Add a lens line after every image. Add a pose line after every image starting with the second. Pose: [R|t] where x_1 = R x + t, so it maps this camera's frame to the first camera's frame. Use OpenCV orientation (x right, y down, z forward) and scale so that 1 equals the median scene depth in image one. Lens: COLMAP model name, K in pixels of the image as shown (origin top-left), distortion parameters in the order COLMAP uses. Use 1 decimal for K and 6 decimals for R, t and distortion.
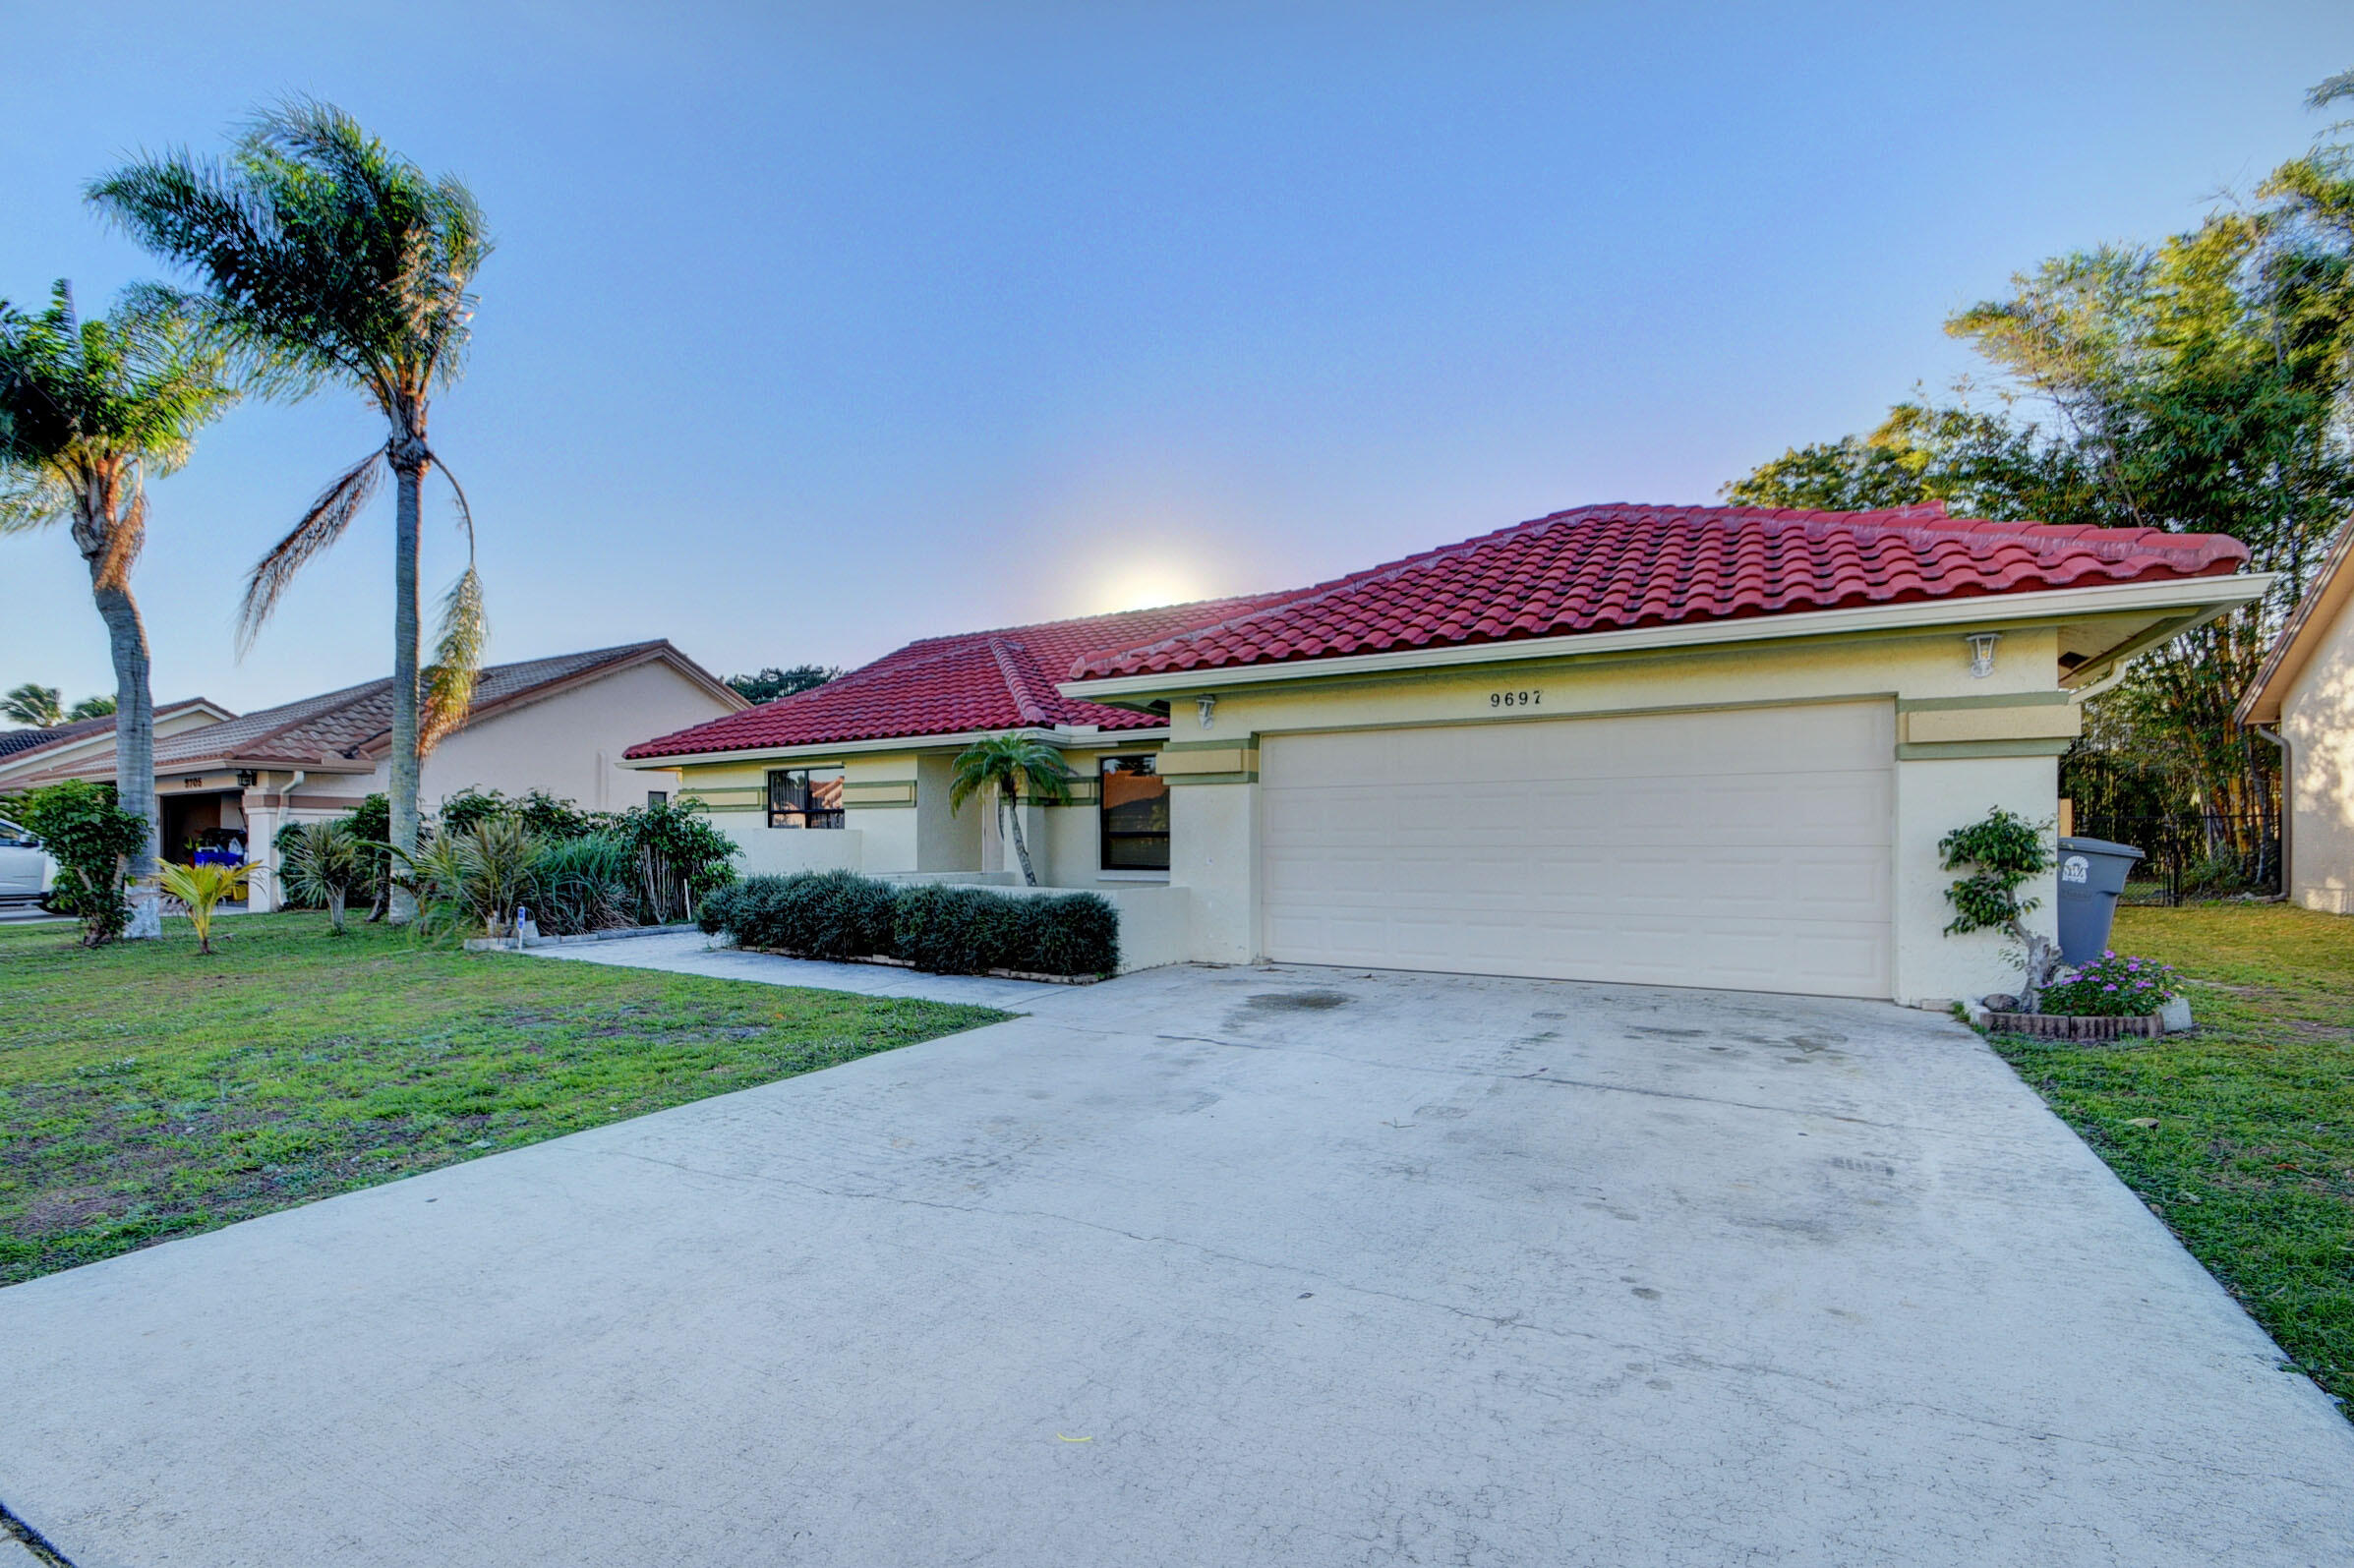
lens RADIAL K [[1005.9, 0, 1168.8], [0, 1005.9, 850.8], [0, 0, 1]] dist [0.008783, -0.013461]
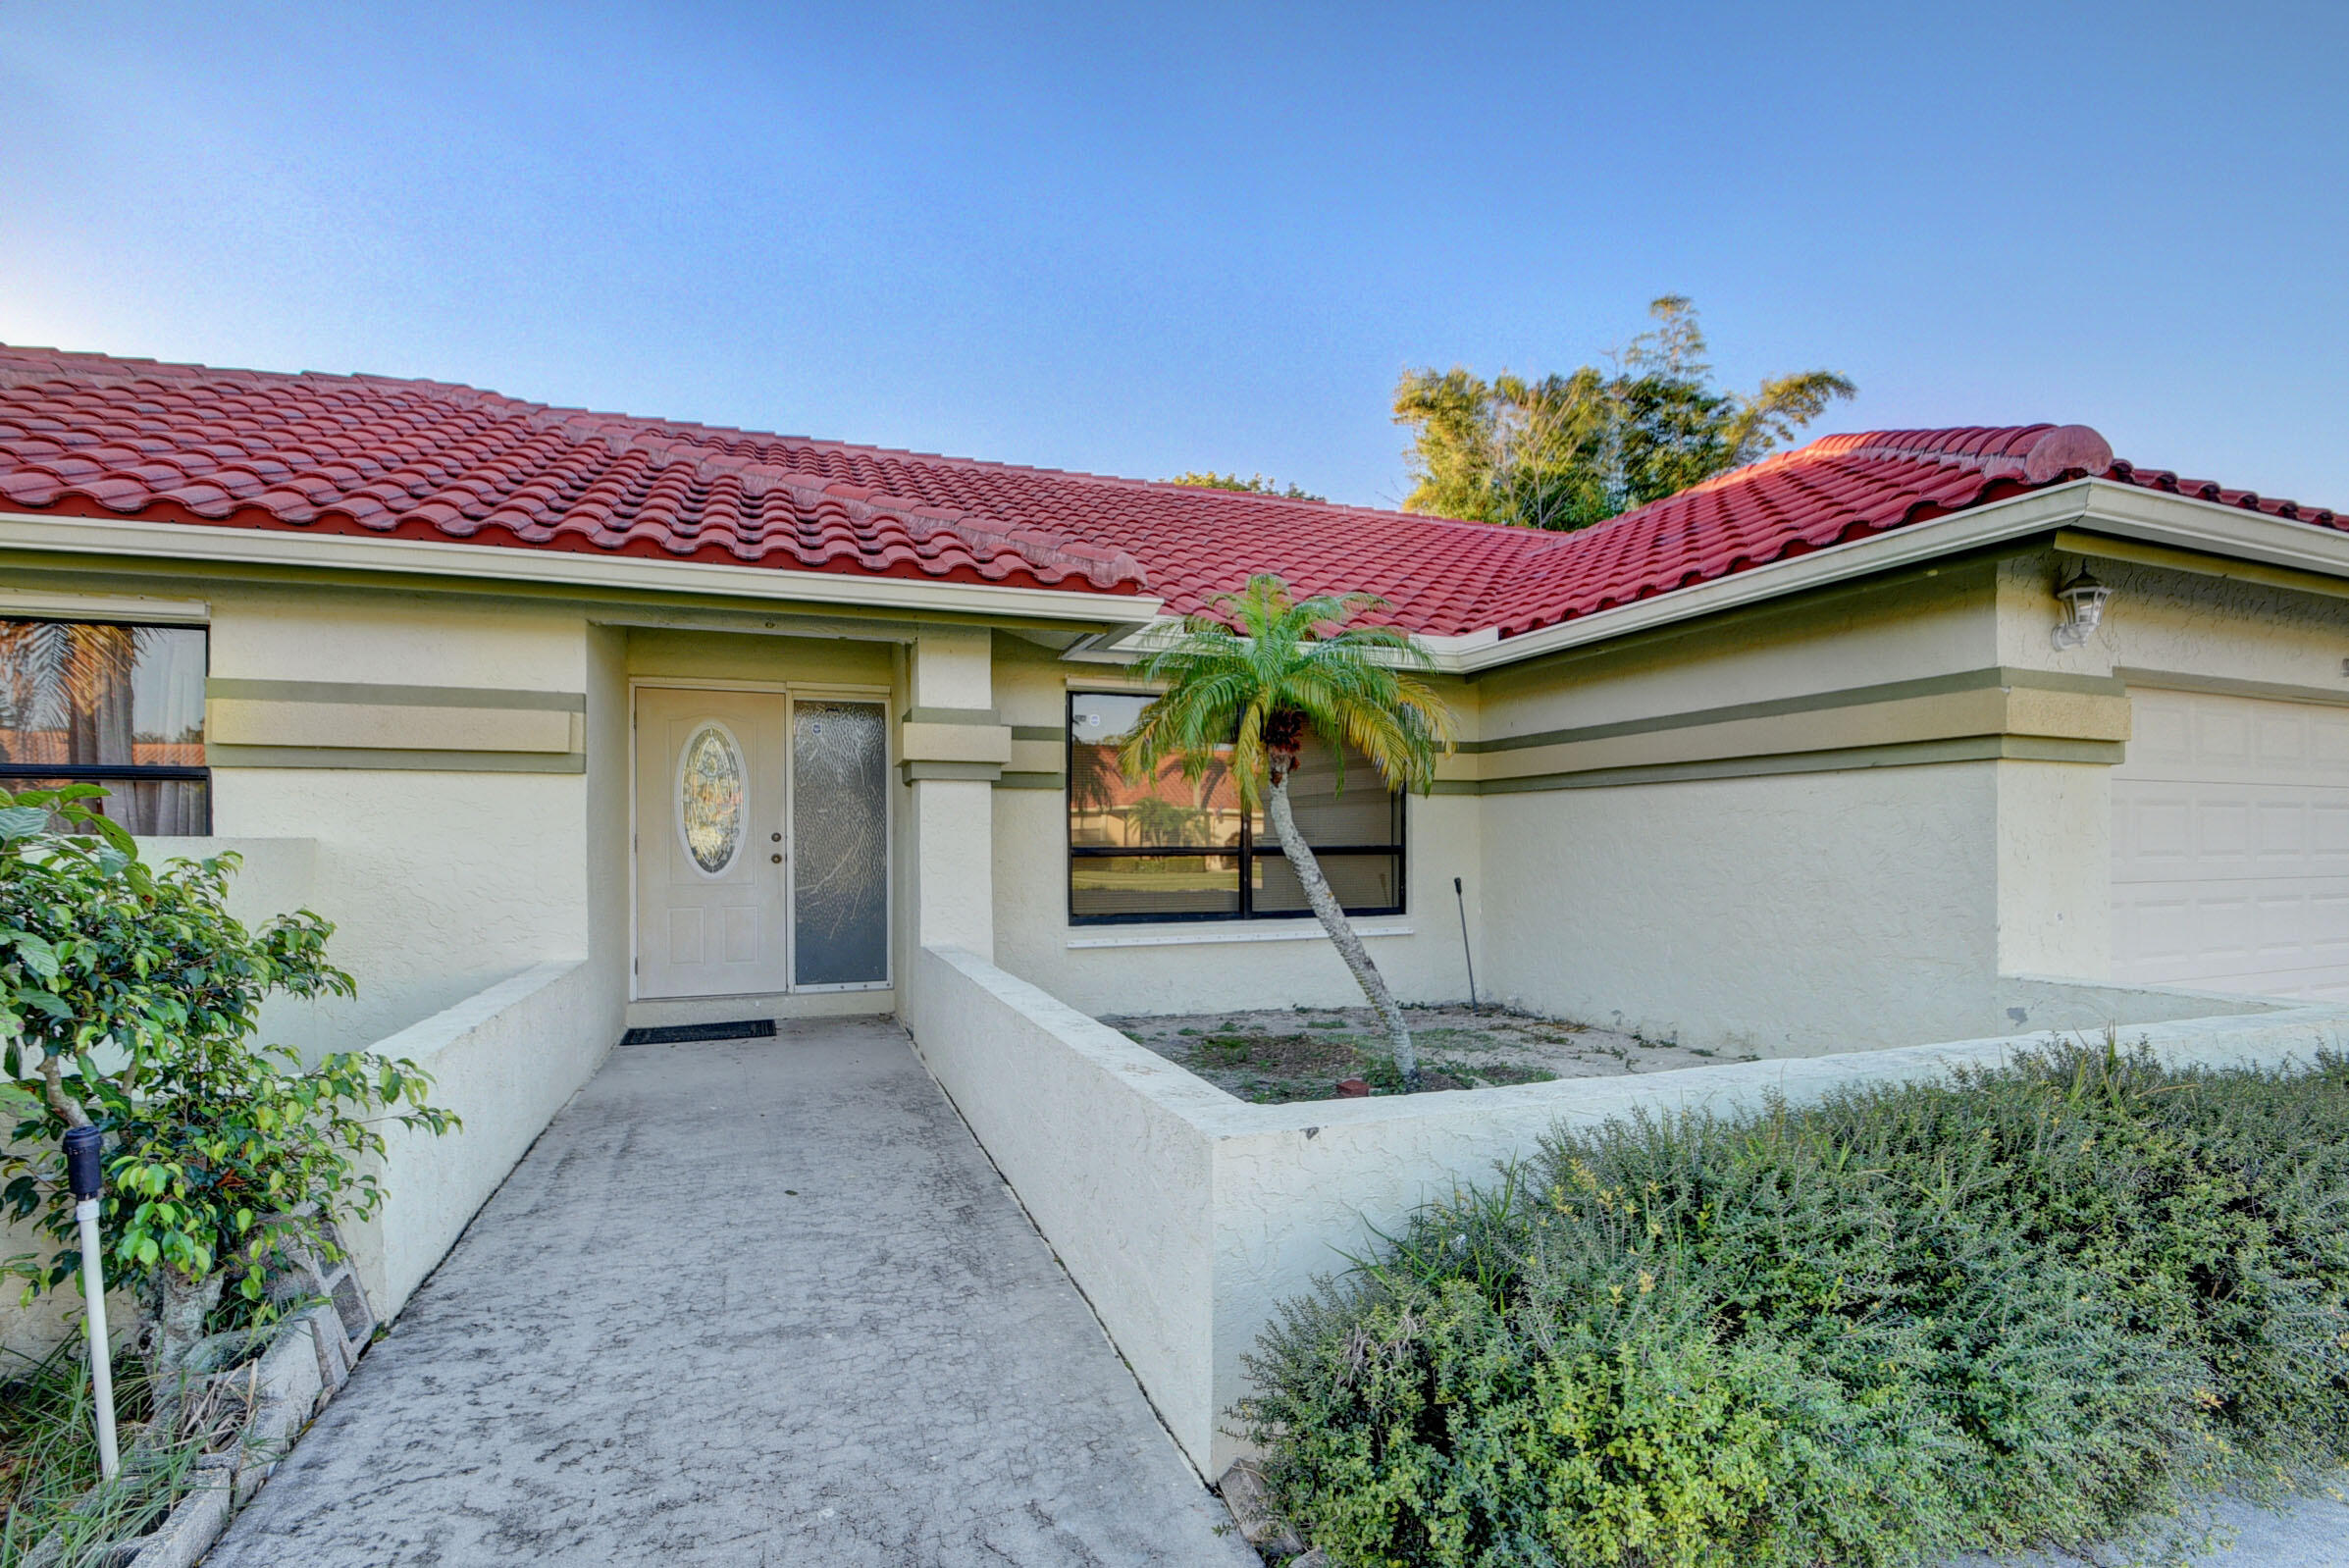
lens RADIAL K [[1003.9, 0, 1166.3], [0, 1003.9, 850.7], [0, 0, 1]] dist [0.008783, -0.013461]
pose [[0.653625, -0.003617, 0.756810, -0.447519], [0.004260, 0.999990, 0.001100, -0.019700], [-0.756807, 0.002505, 0.653634, 0.736673]]
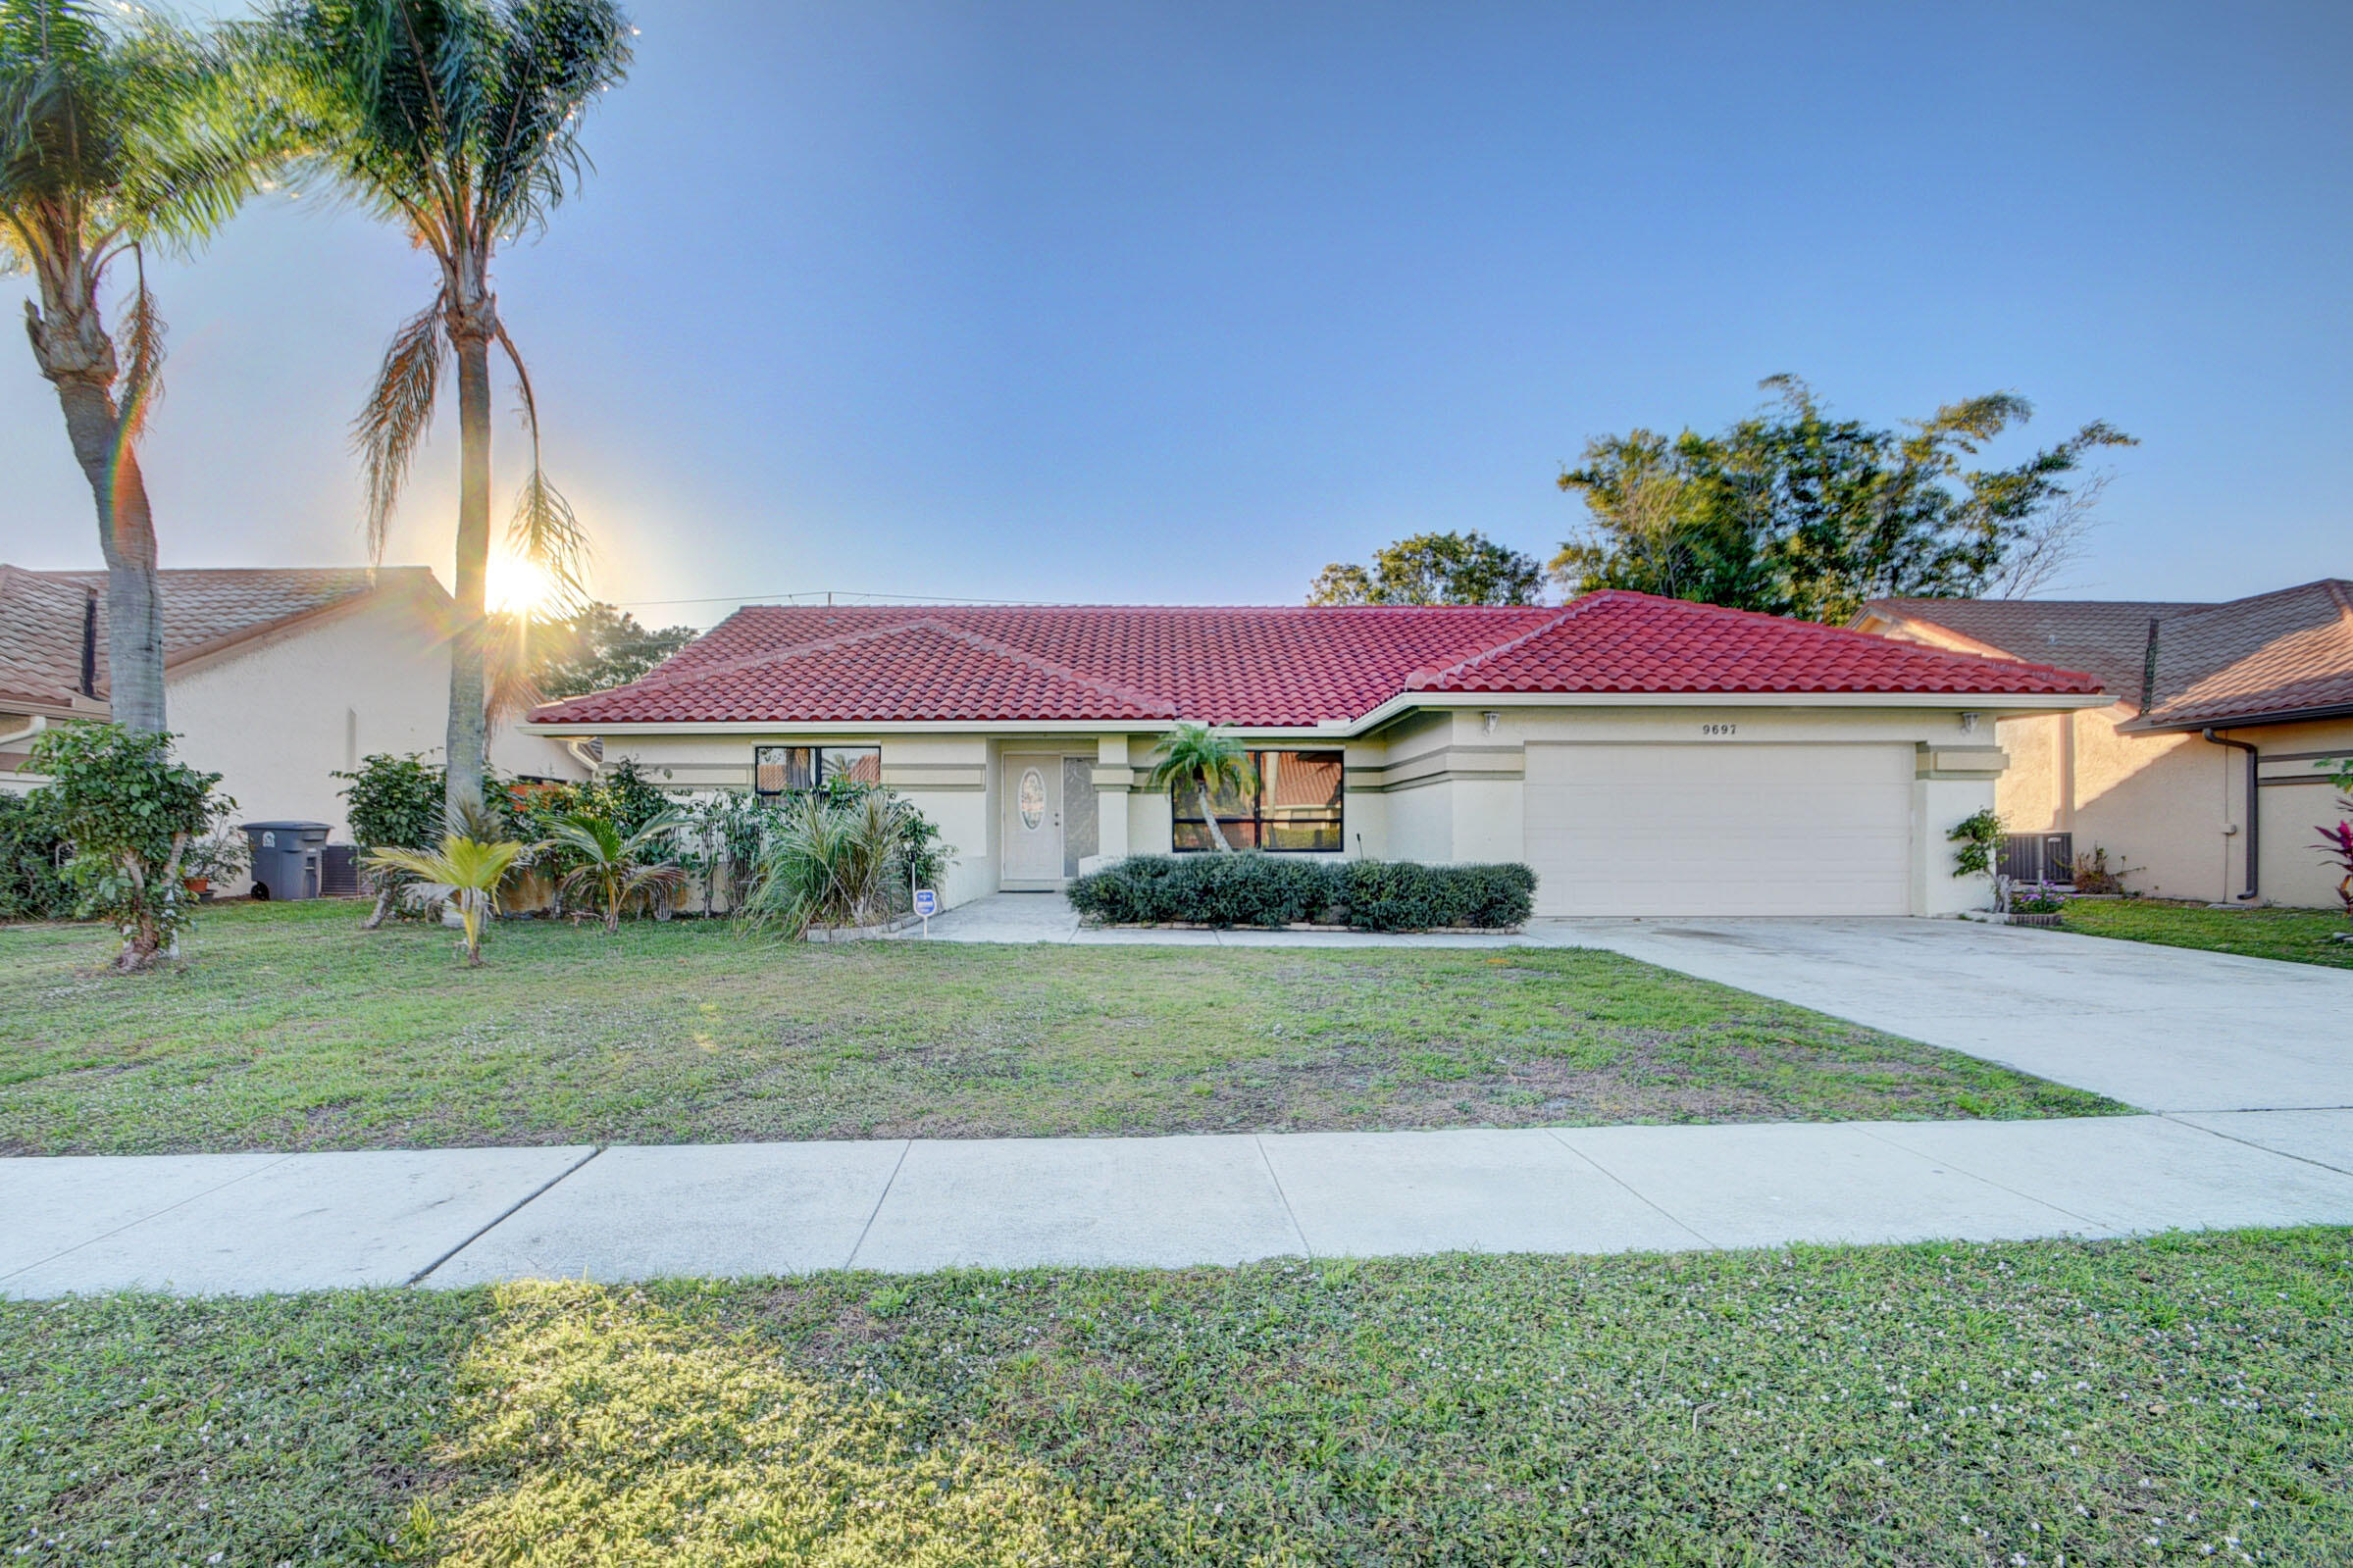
lens RADIAL K [[975.7, 0, 1169.6], [0, 975.7, 852.1], [0, 0, 1]] dist [-0.003329, -0.000468]
pose [[0.875194, -0.004725, 0.483749, -0.654786], [0.001374, 0.999973, 0.007281, 0.010915], [-0.483771, -0.005708, 0.875176, 0.084207]]
